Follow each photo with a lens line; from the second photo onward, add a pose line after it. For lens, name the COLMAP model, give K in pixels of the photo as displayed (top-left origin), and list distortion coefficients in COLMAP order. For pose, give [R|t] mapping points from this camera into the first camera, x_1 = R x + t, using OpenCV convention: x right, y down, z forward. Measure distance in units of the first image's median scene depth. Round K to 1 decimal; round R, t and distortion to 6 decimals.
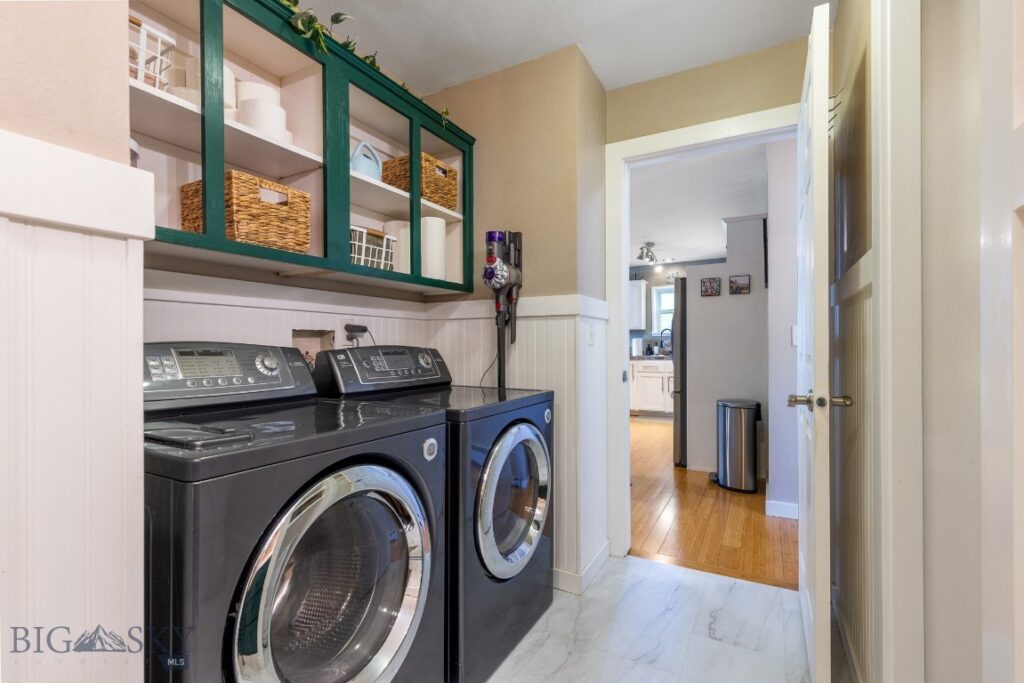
lens RADIAL K [[463.3, 0, 512.1], [0, 463.3, 345.2], [0, 0, 1]] dist [0.005104, 0.000213]
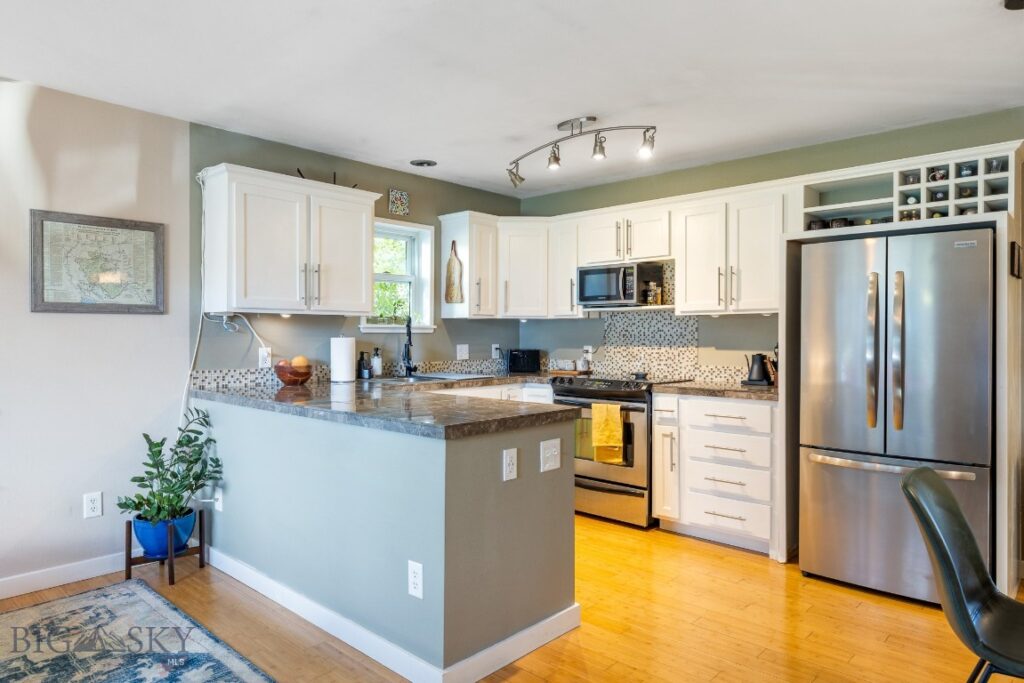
lens RADIAL K [[646.8, 0, 511.6], [0, 646.8, 336.9], [0, 0, 1]] dist [0.011318, -0.004885]
pose [[0.243534, -0.000970, 0.969892, -0.761063], [-0.006117, 0.999978, 0.002537, -0.063619], [-0.969873, -0.006551, 0.243523, 2.804968]]
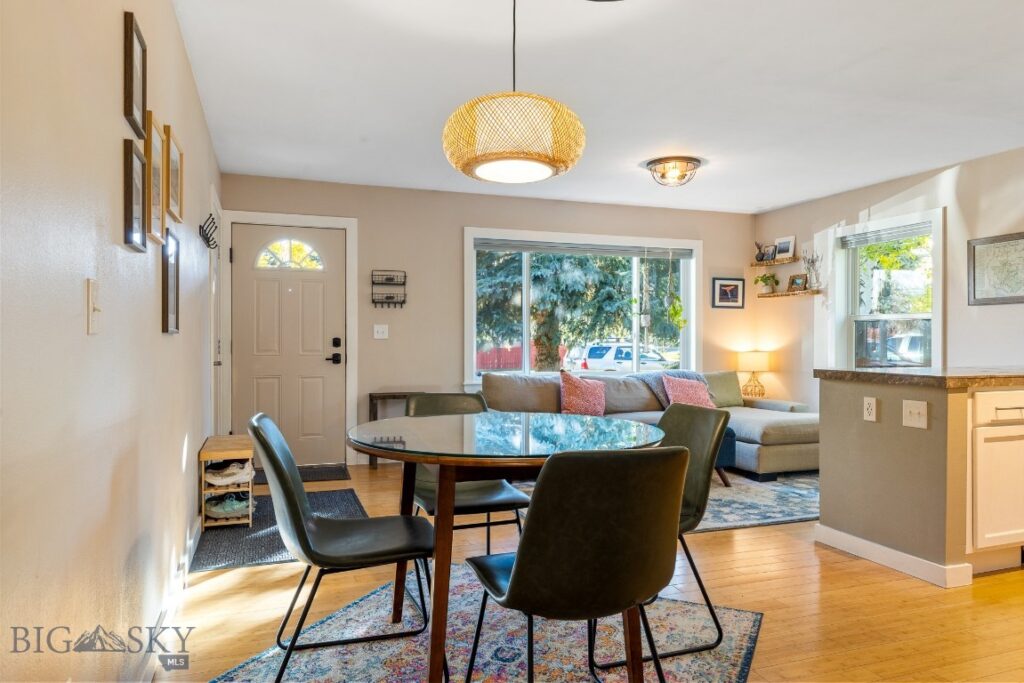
lens RADIAL K [[688.0, 0, 515.1], [0, 688.0, 343.1], [0, 0, 1]] dist [0.007187, -0.009982]
pose [[0.749834, 0.005980, -0.661600, 0.797579], [-0.000331, 0.999962, 0.008664, 0.000736], [0.661626, -0.006277, 0.749807, 1.344681]]
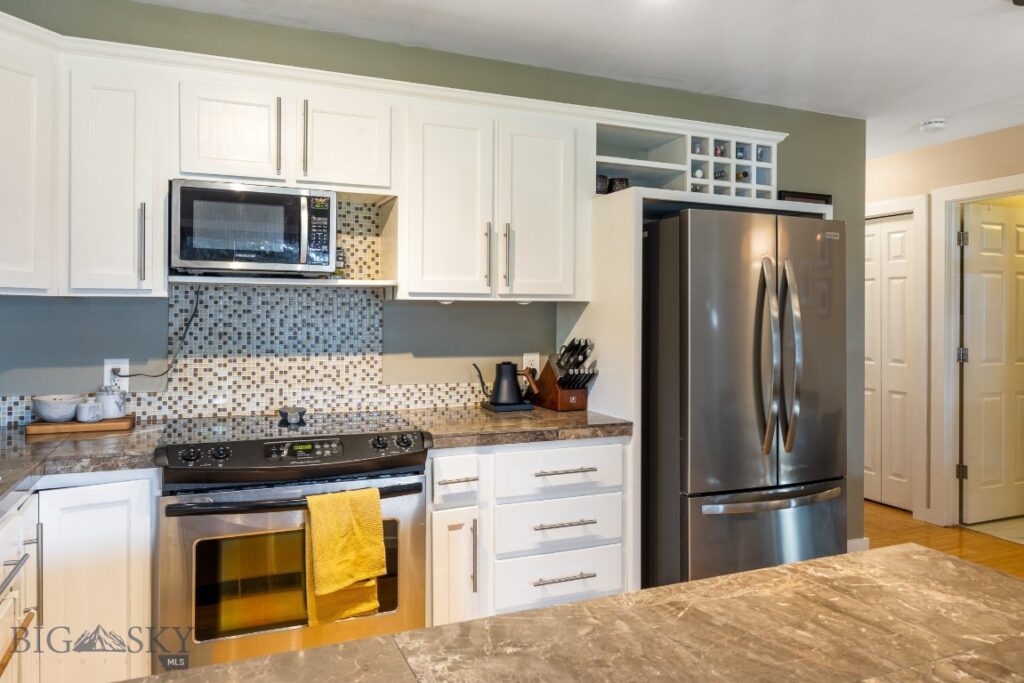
lens RADIAL K [[688.0, 0, 510.1], [0, 688.0, 314.2], [0, 0, 1]] dist [0.007187, -0.009982]
pose [[-0.777277, -0.000751, 0.629158, 0.440369], [-0.006450, 0.999956, -0.006775, -0.096762], [-0.629126, -0.009324, -0.777248, 3.599673]]
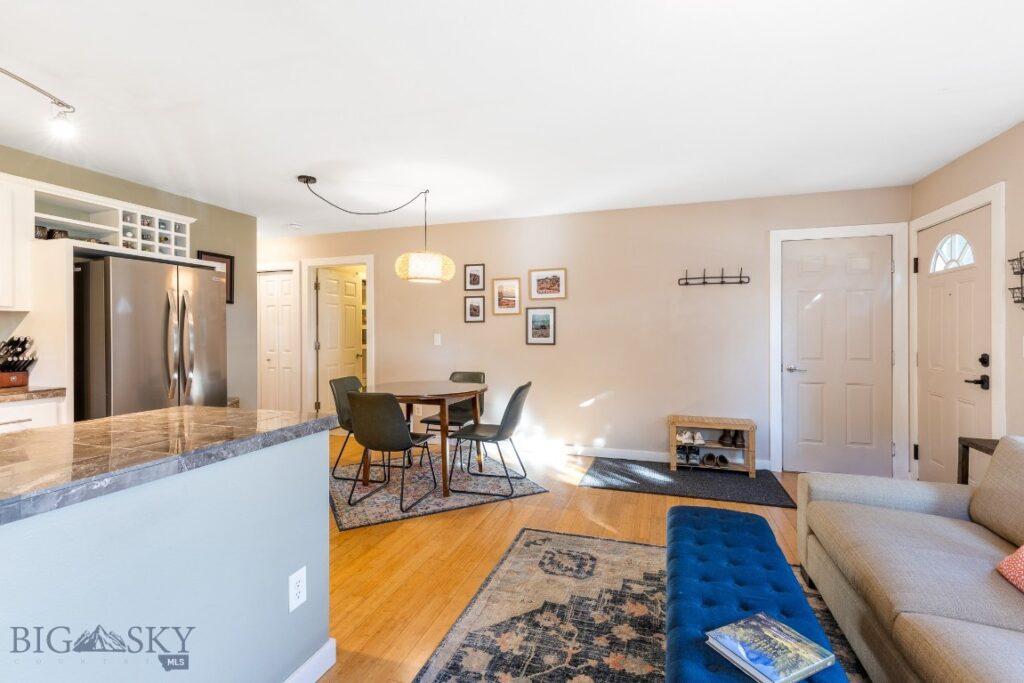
lens RADIAL K [[463.3, 0, 515.1], [0, 463.3, 334.8], [0, 0, 1]] dist [0.005104, 0.000213]
pose [[-0.983367, 0.004869, -0.181565, 0.043648], [0.004649, 0.999988, 0.001639, -0.060550], [0.181571, 0.000768, -0.983378, 4.019330]]
